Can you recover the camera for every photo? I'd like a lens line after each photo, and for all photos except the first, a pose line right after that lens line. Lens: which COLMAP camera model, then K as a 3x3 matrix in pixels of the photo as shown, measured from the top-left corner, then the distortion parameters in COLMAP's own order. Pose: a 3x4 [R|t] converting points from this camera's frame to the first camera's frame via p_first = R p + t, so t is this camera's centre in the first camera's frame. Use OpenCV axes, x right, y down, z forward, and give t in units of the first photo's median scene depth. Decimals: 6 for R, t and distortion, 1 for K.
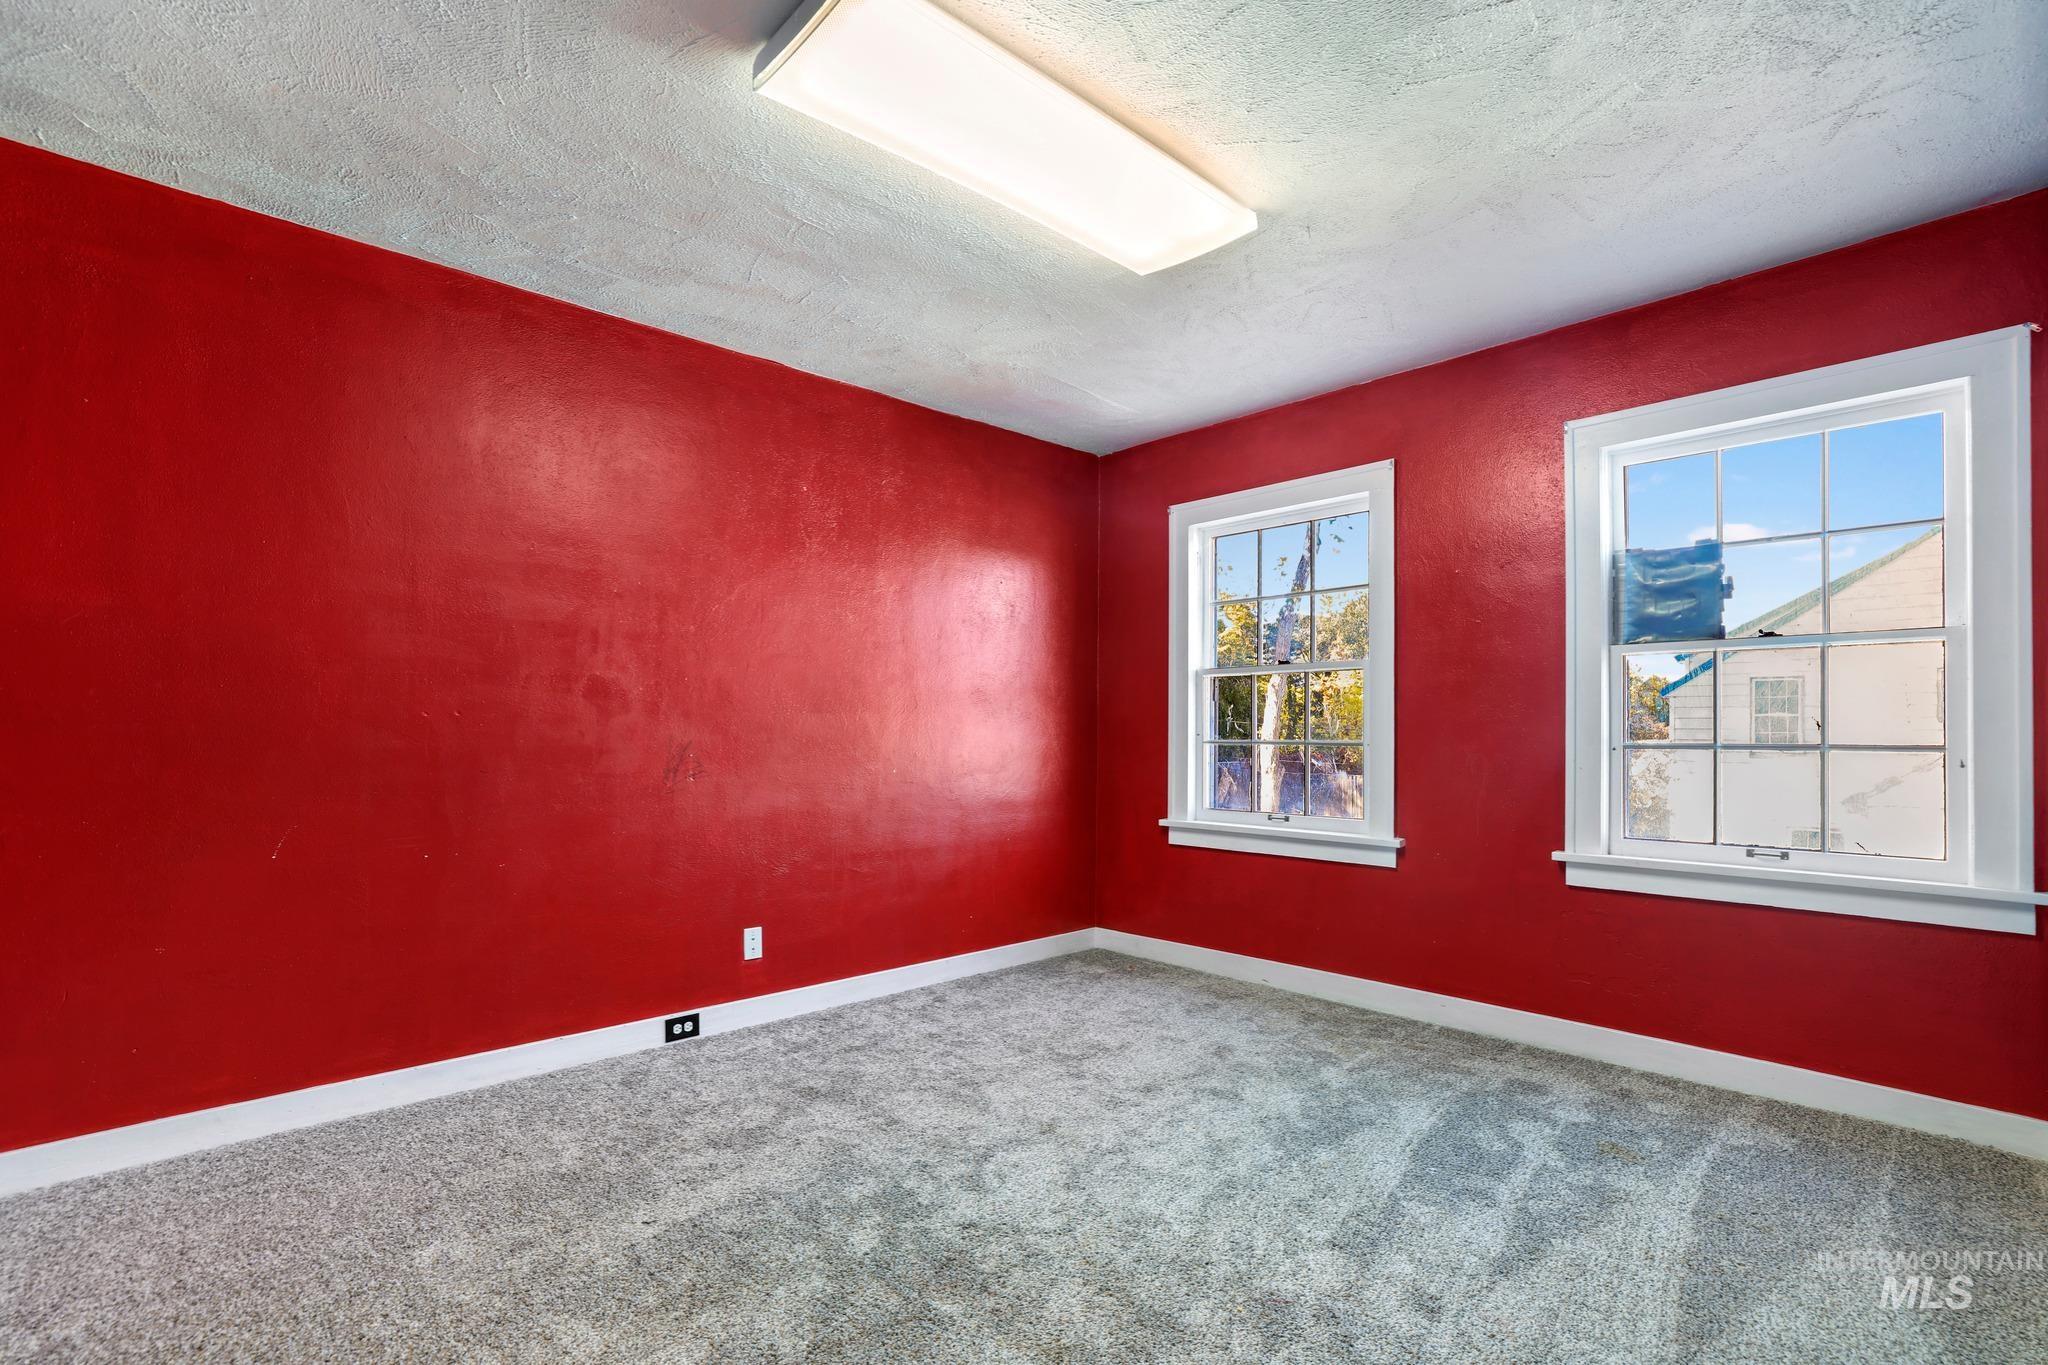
lens RADIAL K [[918.5, 0, 994.0], [0, 918.5, 727.0], [0, 0, 1]] dist [-0.015393, 0.002634]
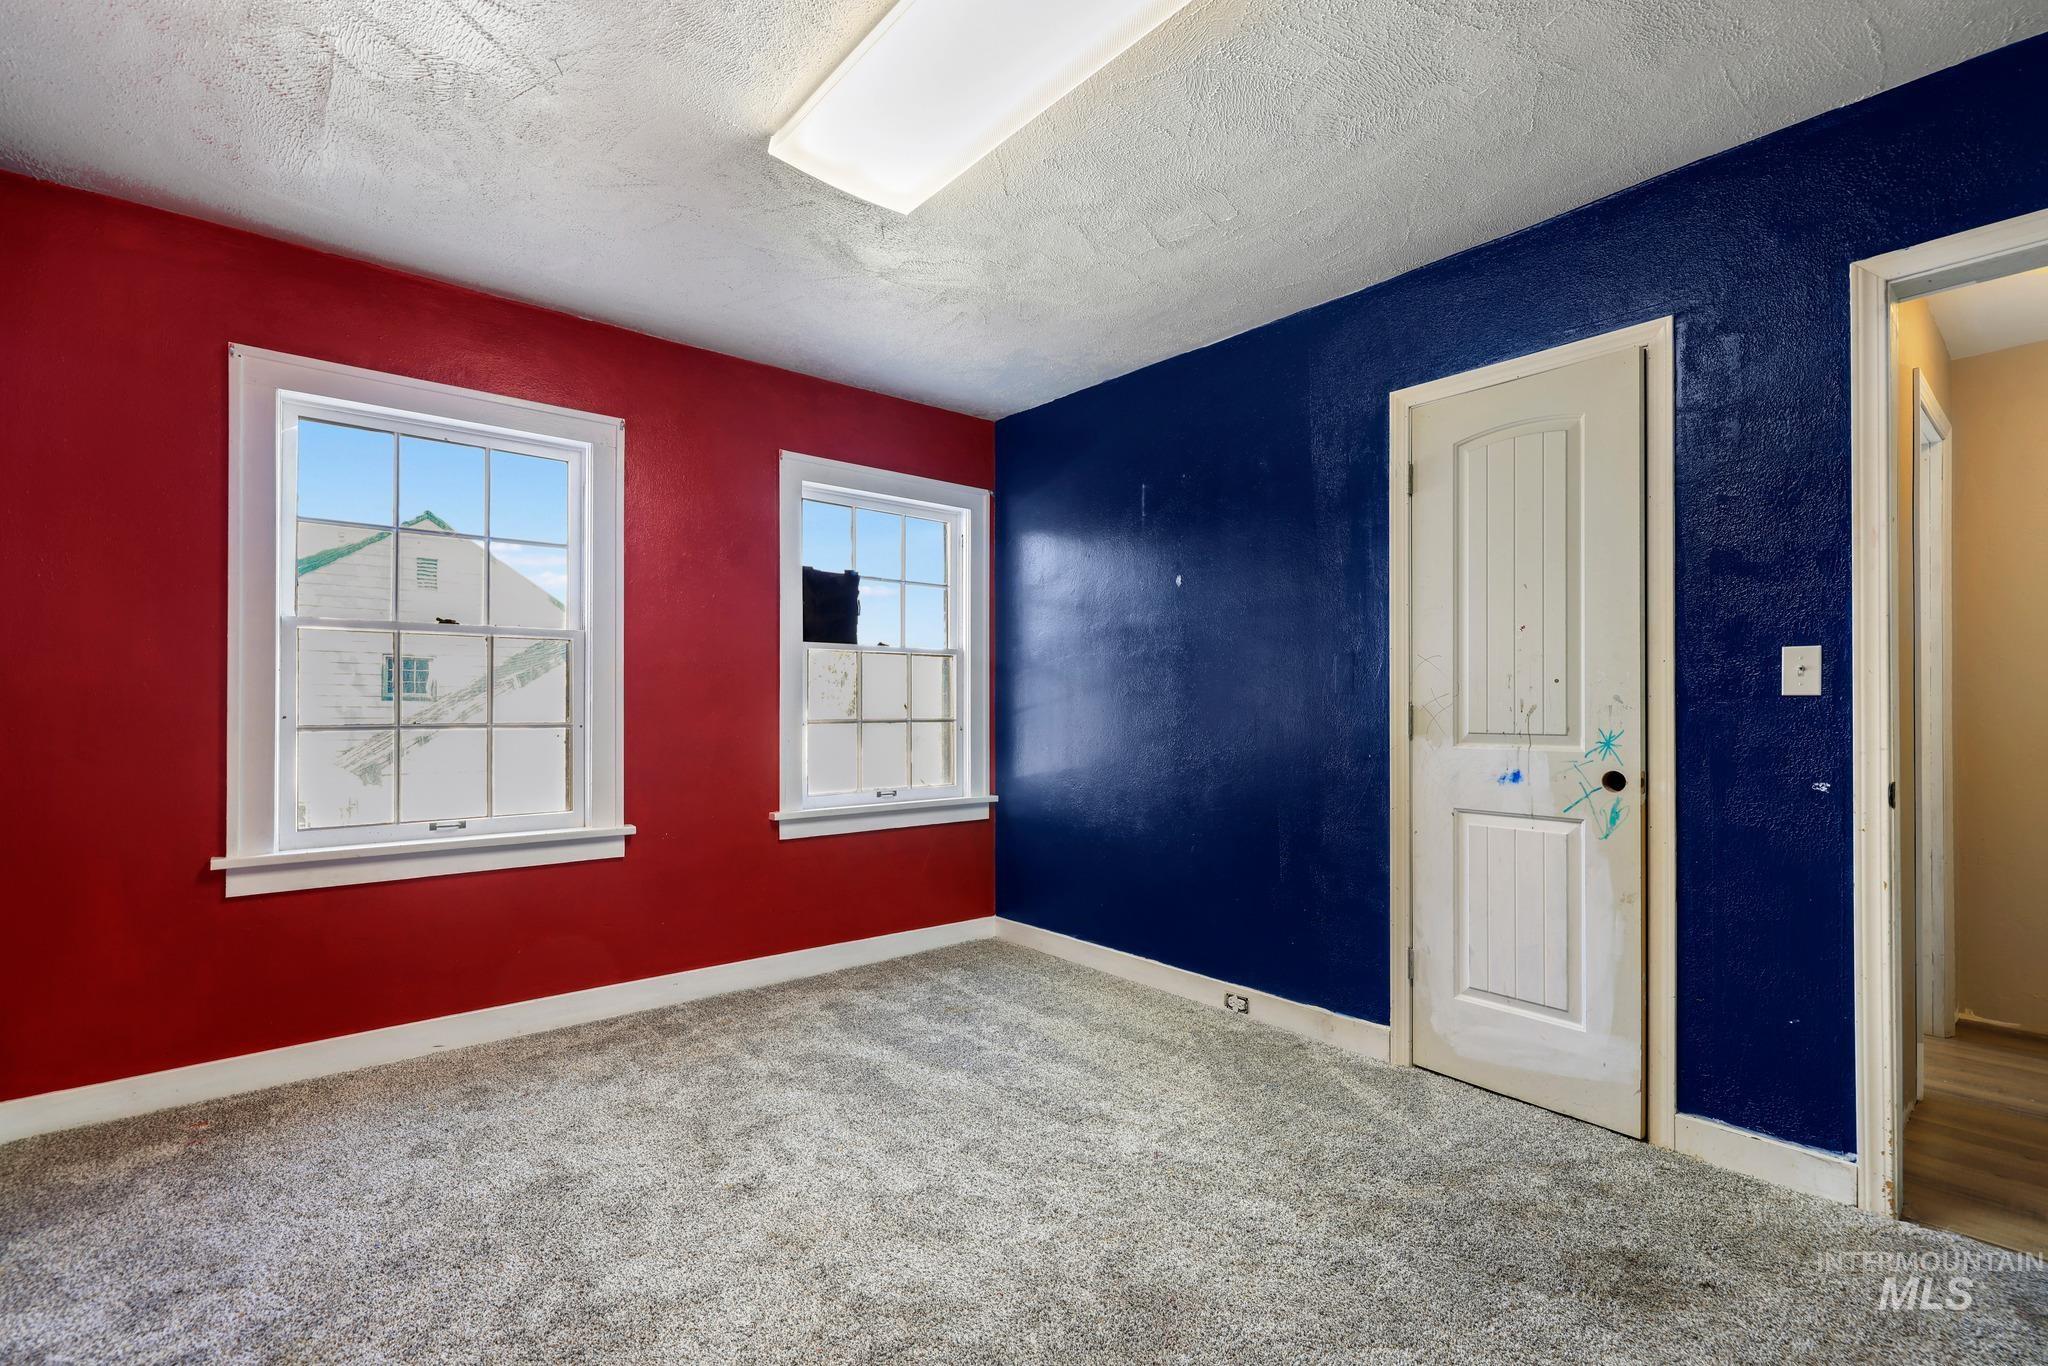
lens RADIAL K [[918.5, 0, 1022.7], [0, 918.5, 696.1], [0, 0, 1]] dist [-0.015393, 0.002634]
pose [[0.037560, 0.019130, 0.999111, -0.524151], [0.001395, 0.999815, -0.019196, 0.009048], [-0.999293, 0.002115, 0.037527, 0.607816]]
